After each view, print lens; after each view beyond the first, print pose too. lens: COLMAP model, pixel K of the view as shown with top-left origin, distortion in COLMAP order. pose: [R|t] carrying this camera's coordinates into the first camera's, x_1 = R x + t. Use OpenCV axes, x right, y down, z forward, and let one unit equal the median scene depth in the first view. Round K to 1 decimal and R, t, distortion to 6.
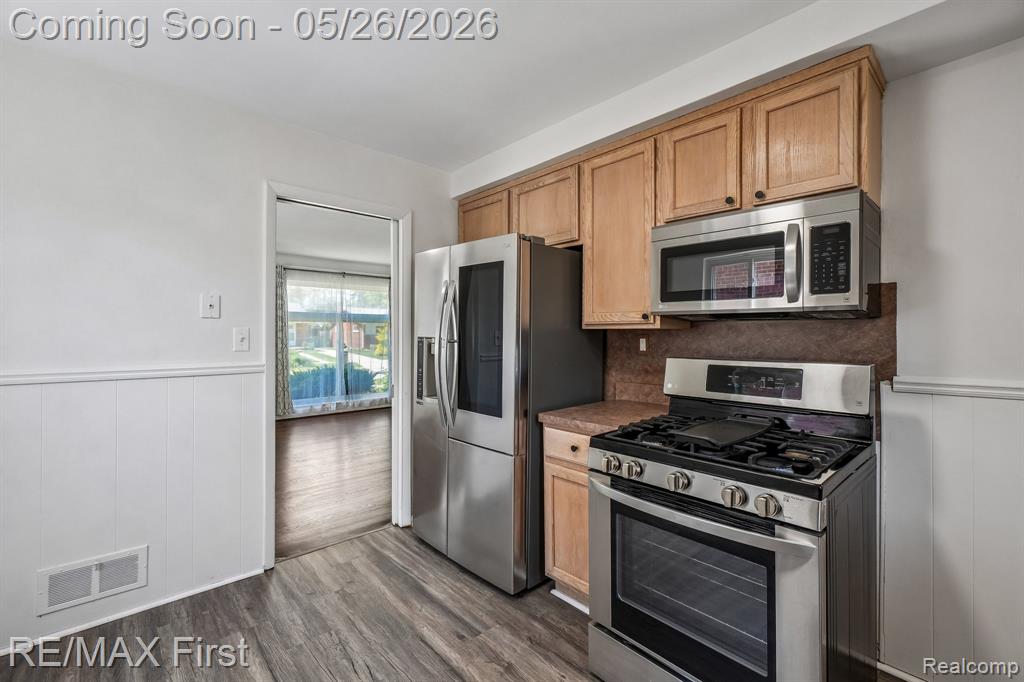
lens RADIAL K [[443.7, 0, 514.9], [0, 443.7, 336.3], [0, 0, 1]] dist [-0.007725, 0.002453]
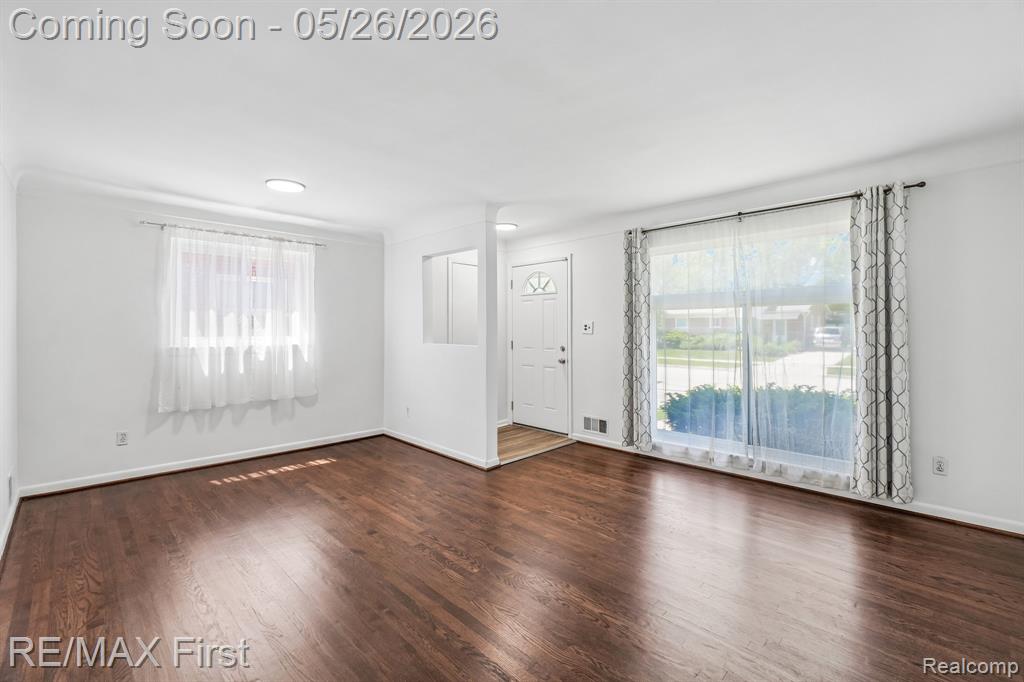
lens RADIAL K [[443.7, 0, 516.1], [0, 443.7, 332.6], [0, 0, 1]] dist [-0.007725, 0.002453]
pose [[0.044615, 0.004210, -0.998995, 0.444254], [-0.003548, 0.999985, 0.004056, -0.005052], [0.998998, 0.003363, 0.044629, 2.421209]]
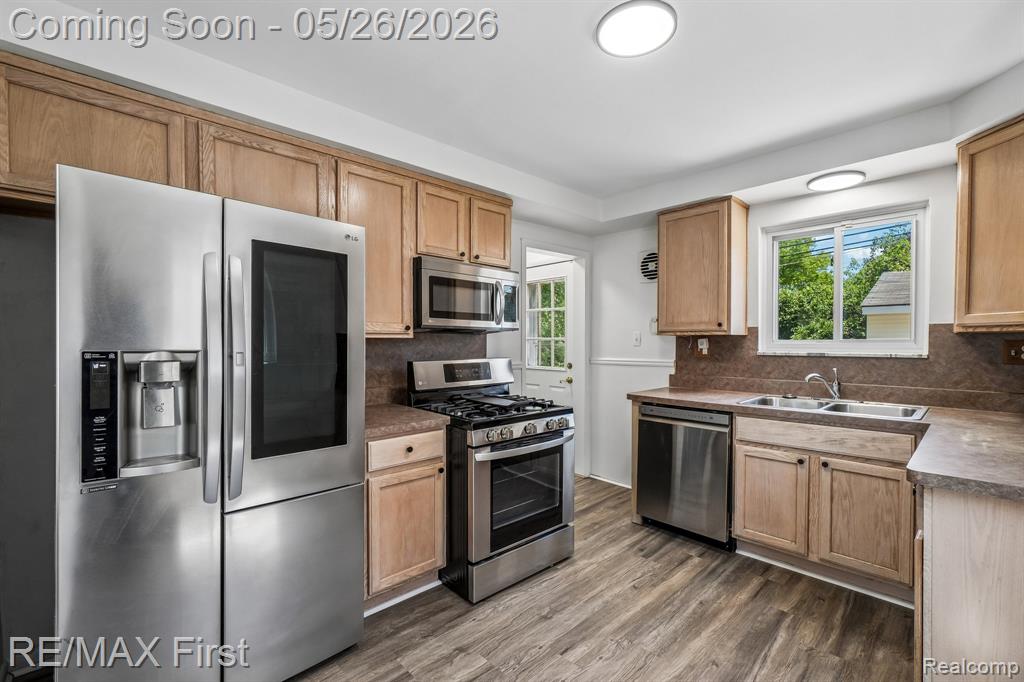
lens RADIAL K [[443.7, 0, 512.5], [0, 443.7, 352.7], [0, 0, 1]] dist [-0.007725, 0.002453]
pose [[-0.012461, -0.025815, 0.999589, -0.860077], [0.004677, 0.999654, 0.025875, -0.007113], [-0.999911, 0.004998, -0.012336, 0.699759]]
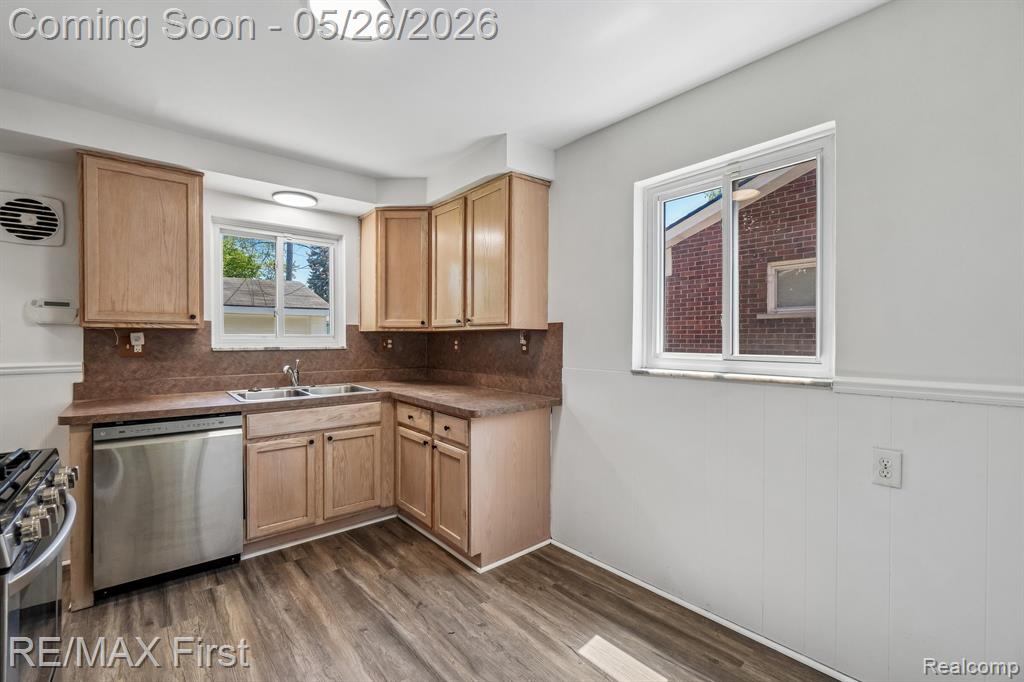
lens RADIAL K [[443.7, 0, 513.2], [0, 443.7, 342.7], [0, 0, 1]] dist [-0.007725, 0.002453]
pose [[-0.999241, -0.006247, 0.038451, -0.369573], [-0.005655, 0.999864, 0.015490, -0.009493], [-0.038543, 0.015261, -0.999140, 1.227543]]
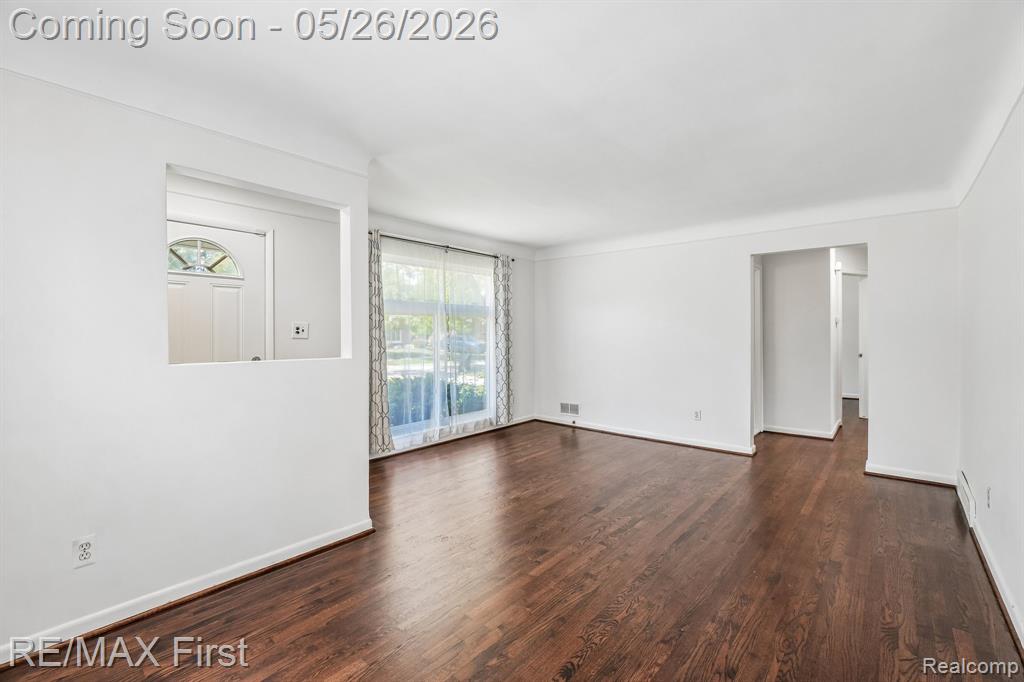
lens RADIAL K [[443.7, 0, 512.3], [0, 443.7, 339.2], [0, 0, 1]] dist [-0.007725, 0.002453]
pose [[0.993824, -0.007048, 0.110747, -1.232693], [0.005730, 0.999909, 0.012217, -0.005874], [-0.110823, -0.011507, 0.993774, 0.953545]]
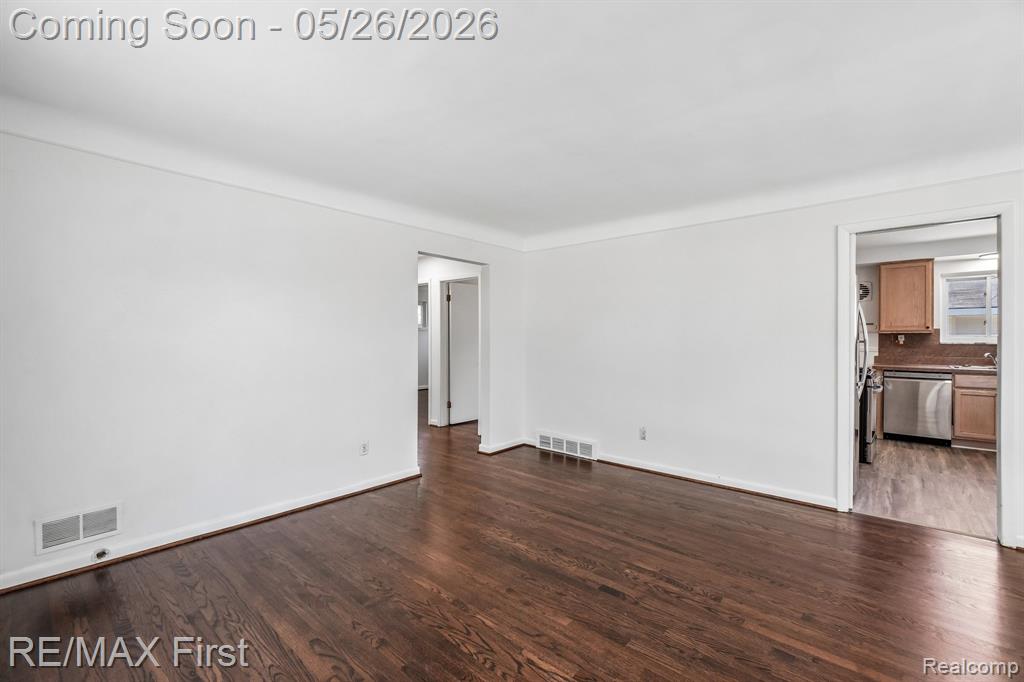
lens RADIAL K [[443.7, 0, 514.3], [0, 443.7, 338.7], [0, 0, 1]] dist [-0.007725, 0.002453]
pose [[-0.106081, -0.006600, 0.994336, -1.814225], [0.002404, 0.999973, 0.006894, -0.014801], [-0.994355, 0.003122, -0.106062, 2.789470]]
